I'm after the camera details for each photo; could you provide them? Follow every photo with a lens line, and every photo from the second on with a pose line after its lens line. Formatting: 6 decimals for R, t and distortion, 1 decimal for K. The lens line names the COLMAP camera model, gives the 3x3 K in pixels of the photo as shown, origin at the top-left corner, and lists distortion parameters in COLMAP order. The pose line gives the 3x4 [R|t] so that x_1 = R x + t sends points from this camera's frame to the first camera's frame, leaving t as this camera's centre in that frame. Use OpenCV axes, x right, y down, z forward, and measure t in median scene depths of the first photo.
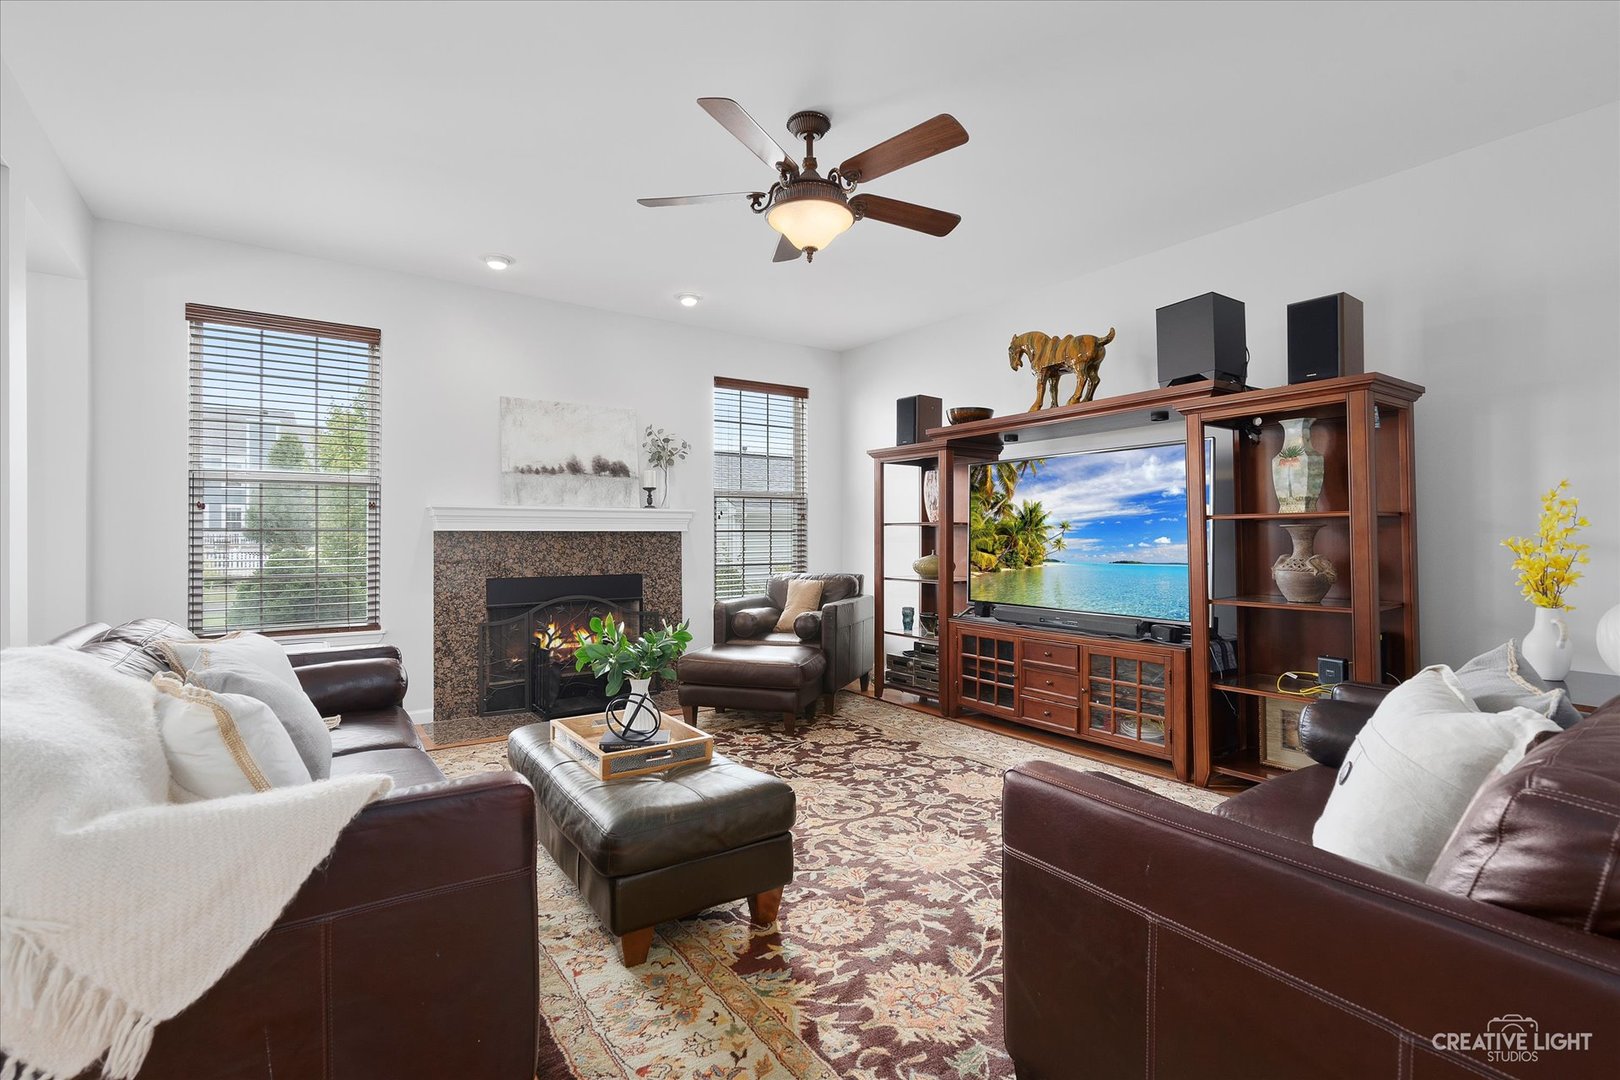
lens RADIAL K [[735.1, 0, 806.7], [0, 735.1, 517.4], [0, 0, 1]] dist [-0.002388, -0.000263]
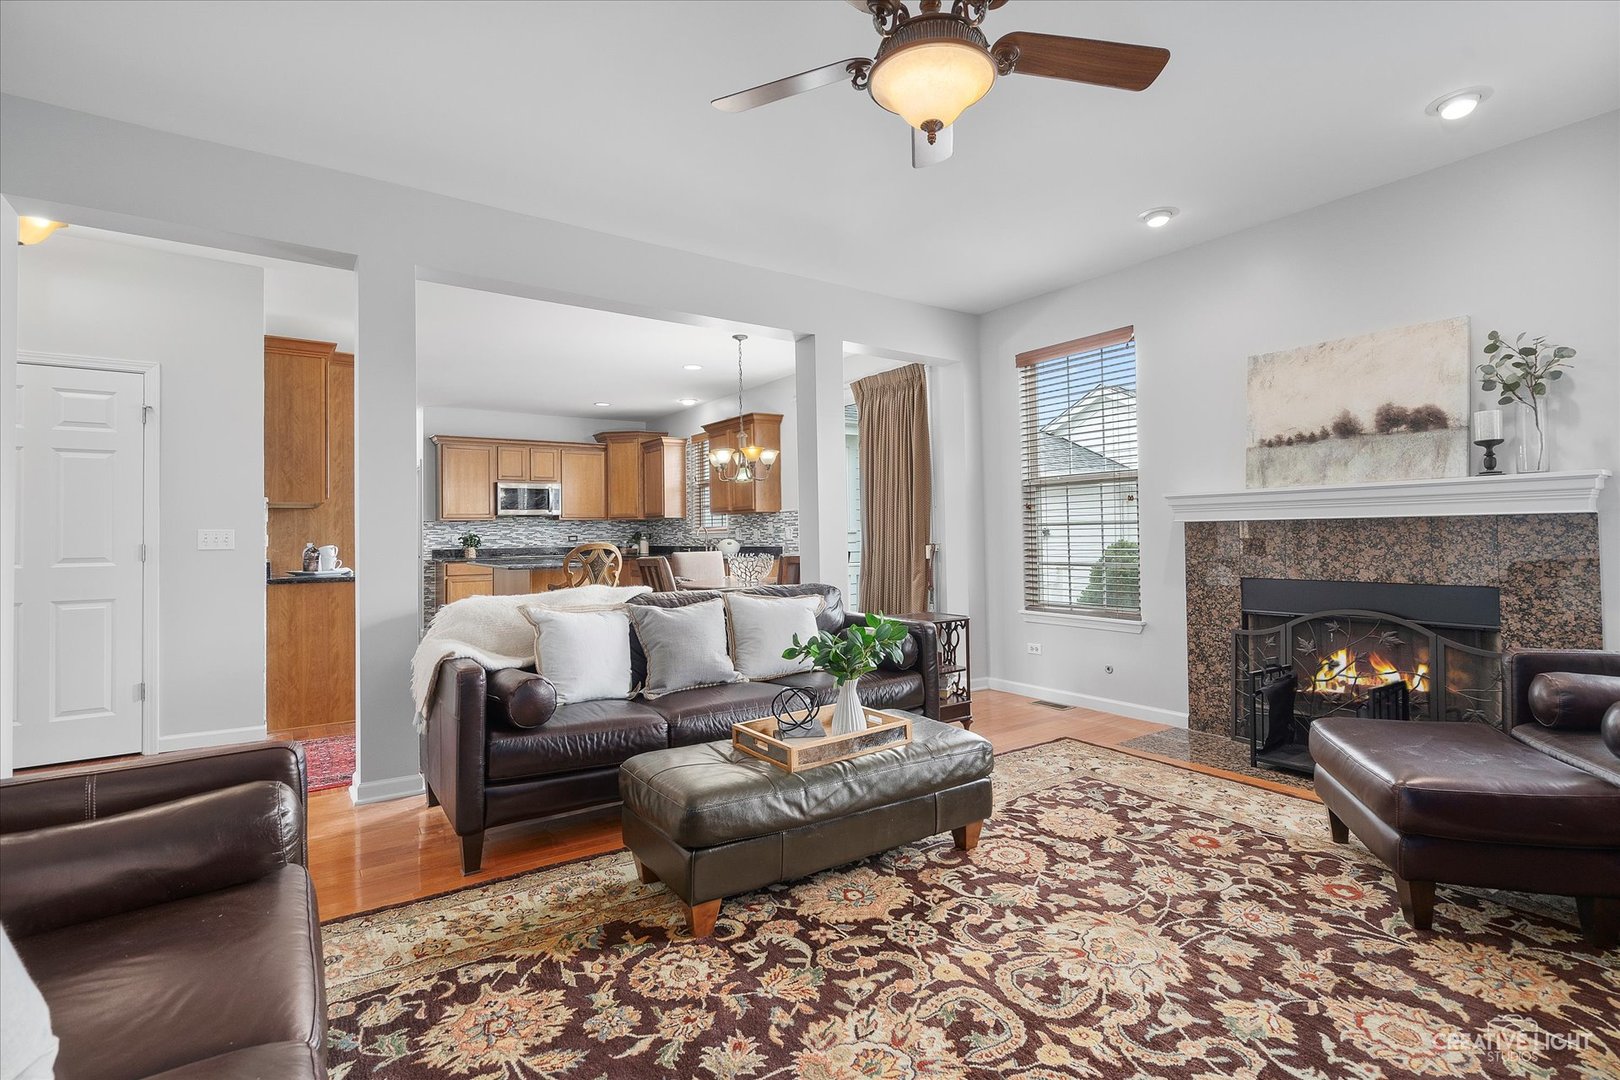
lens RADIAL K [[735.1, 0, 806.7], [0, 735.1, 517.4], [0, 0, 1]] dist [-0.002388, -0.000263]
pose [[0.019059, -0.021161, -0.999594, 0.498078], [0.041241, 0.998942, -0.020361, 0.014054], [0.998967, -0.040836, 0.019911, 0.616626]]
